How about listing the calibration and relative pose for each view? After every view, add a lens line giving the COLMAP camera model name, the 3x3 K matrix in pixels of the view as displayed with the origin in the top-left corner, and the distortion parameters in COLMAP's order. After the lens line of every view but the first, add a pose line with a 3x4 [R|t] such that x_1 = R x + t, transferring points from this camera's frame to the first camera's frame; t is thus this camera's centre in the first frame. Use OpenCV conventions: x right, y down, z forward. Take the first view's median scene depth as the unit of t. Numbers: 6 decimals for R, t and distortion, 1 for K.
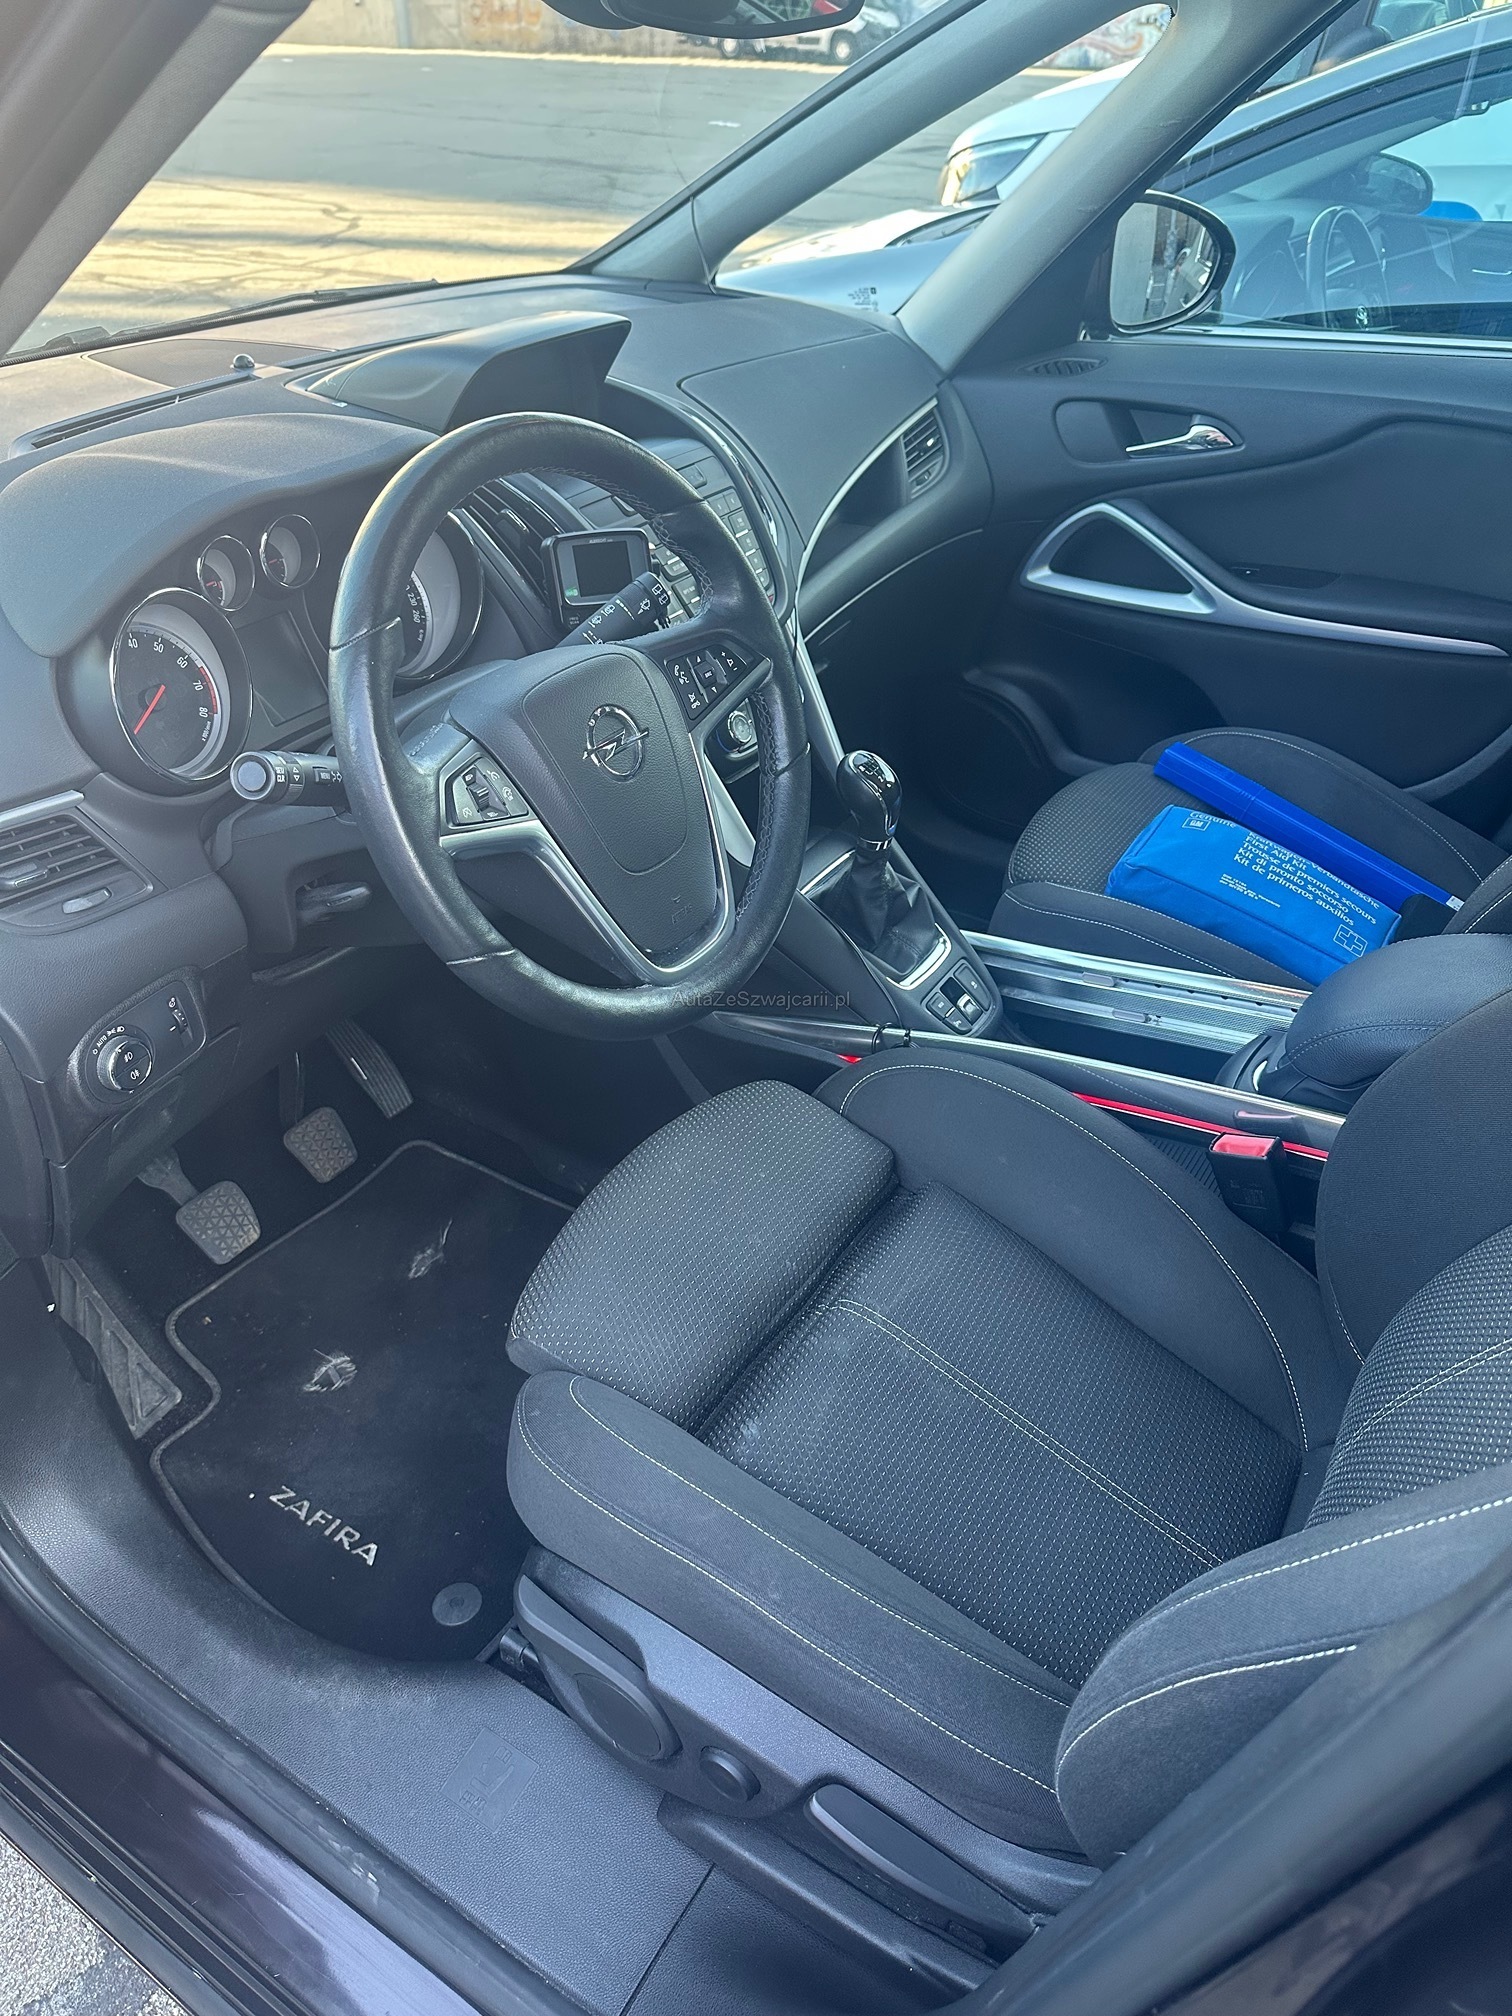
lens RADIAL K [[1426.1, 0, 747.4], [0, 1426.1, 1009.0], [0, 0, 1]] dist [0.016104, -0.025975]
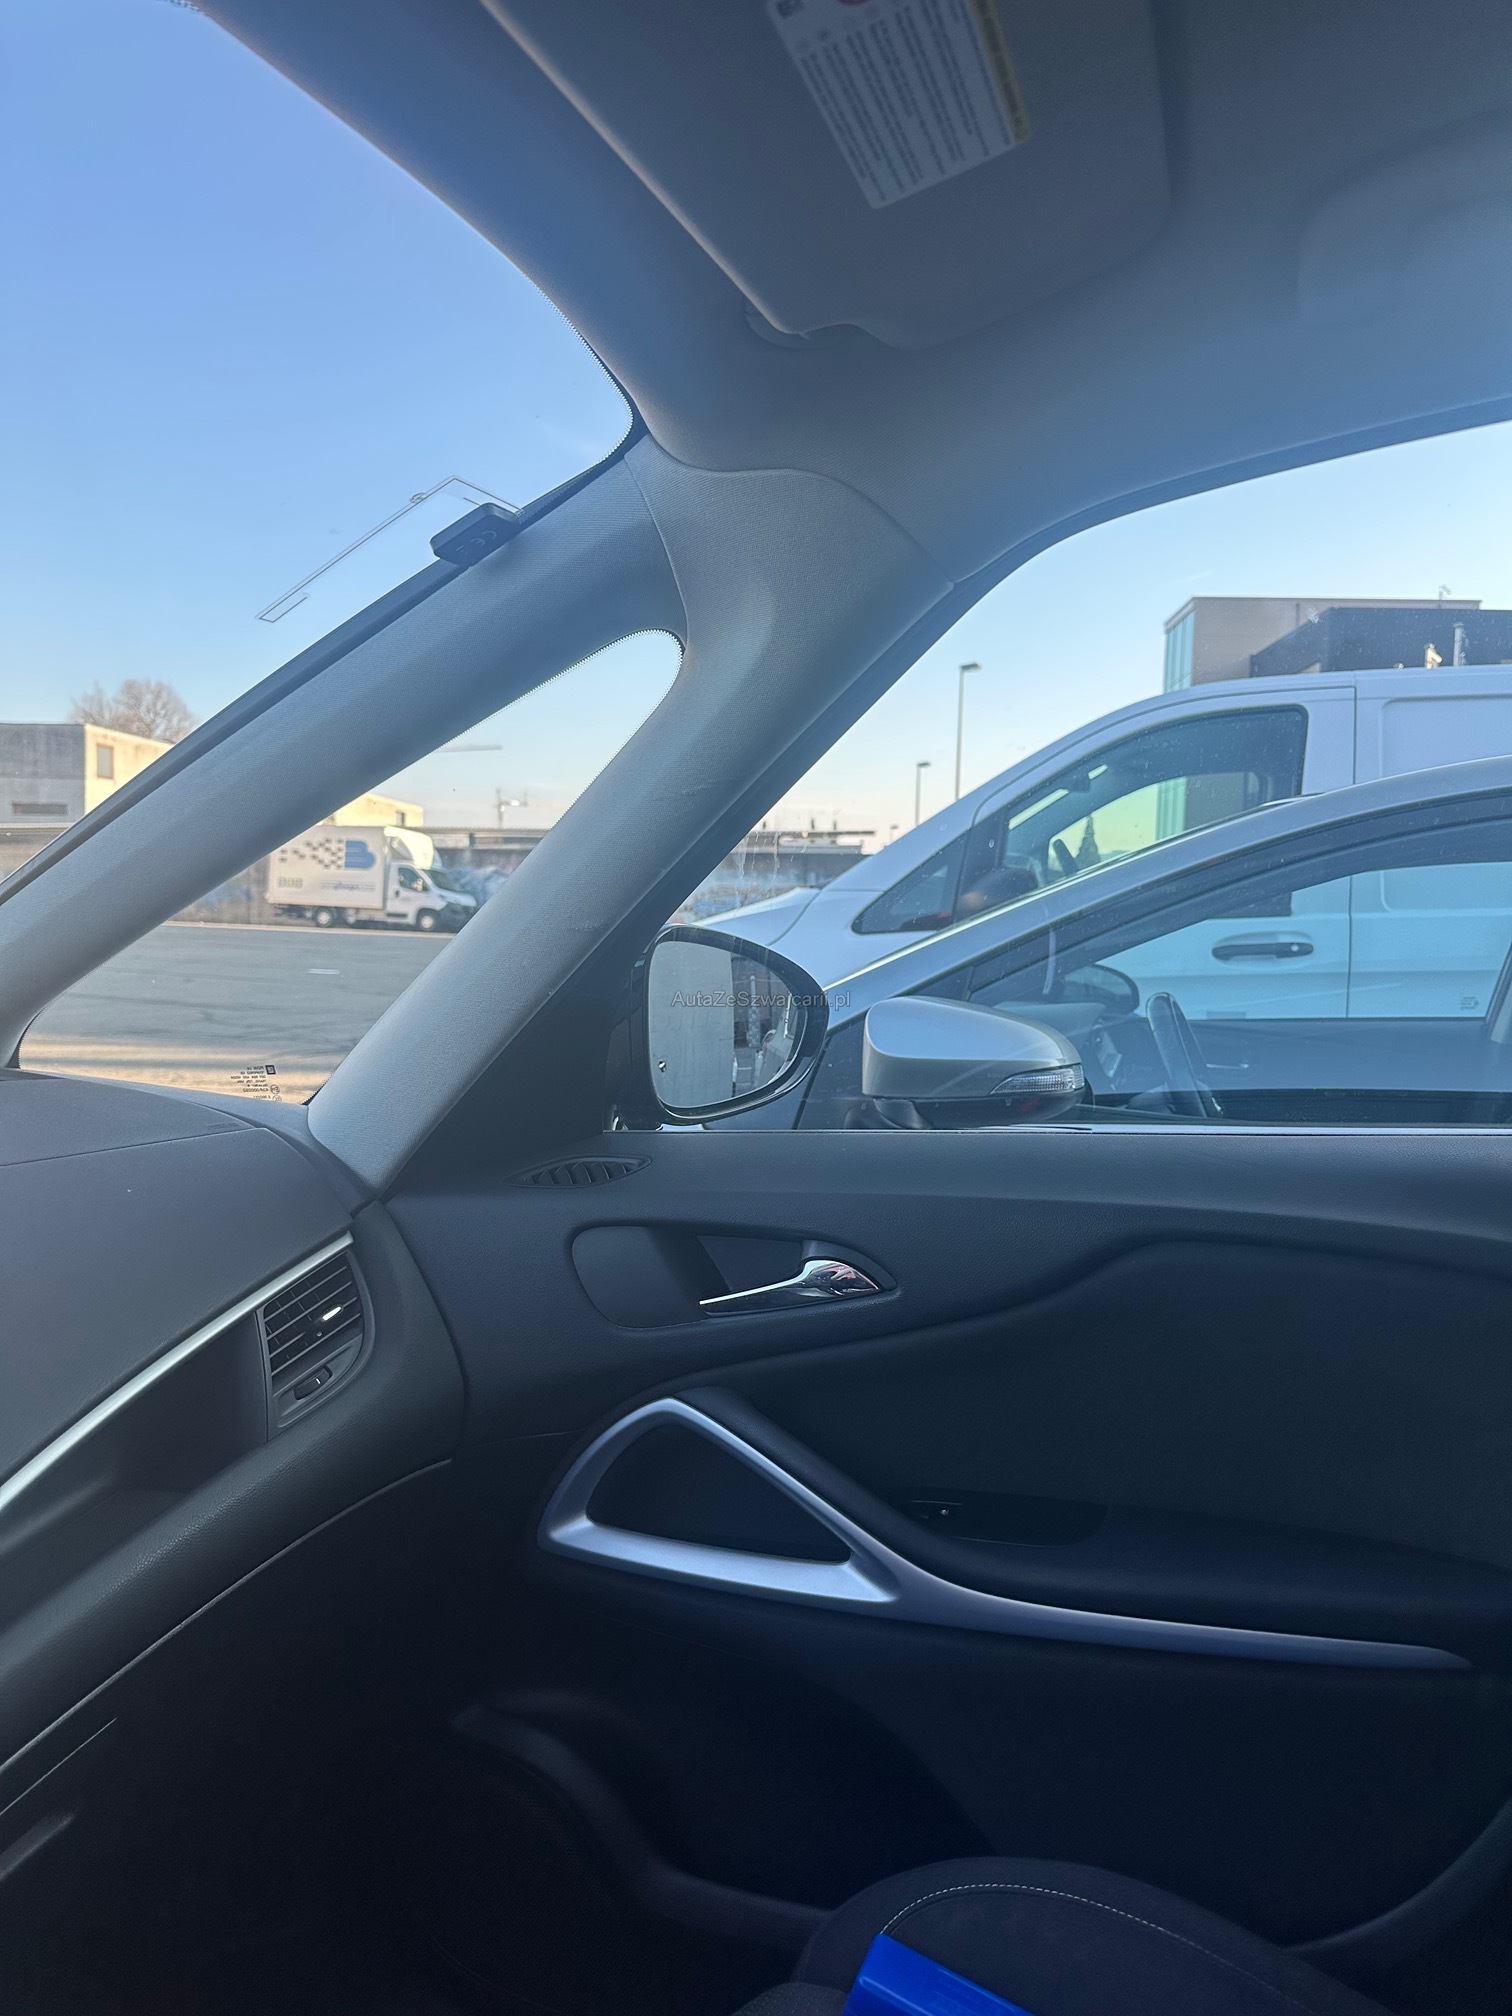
lens RADIAL K [[1426.1, 0, 797.1], [0, 1426.1, 1026.7], [0, 0, 1]] dist [0.016104, -0.025975]
pose [[0.958057, -0.004568, 0.286542, 0.139888], [0.147330, 0.865473, -0.478800, -0.208387], [-0.245807, 0.500934, 0.829846, 0.463748]]
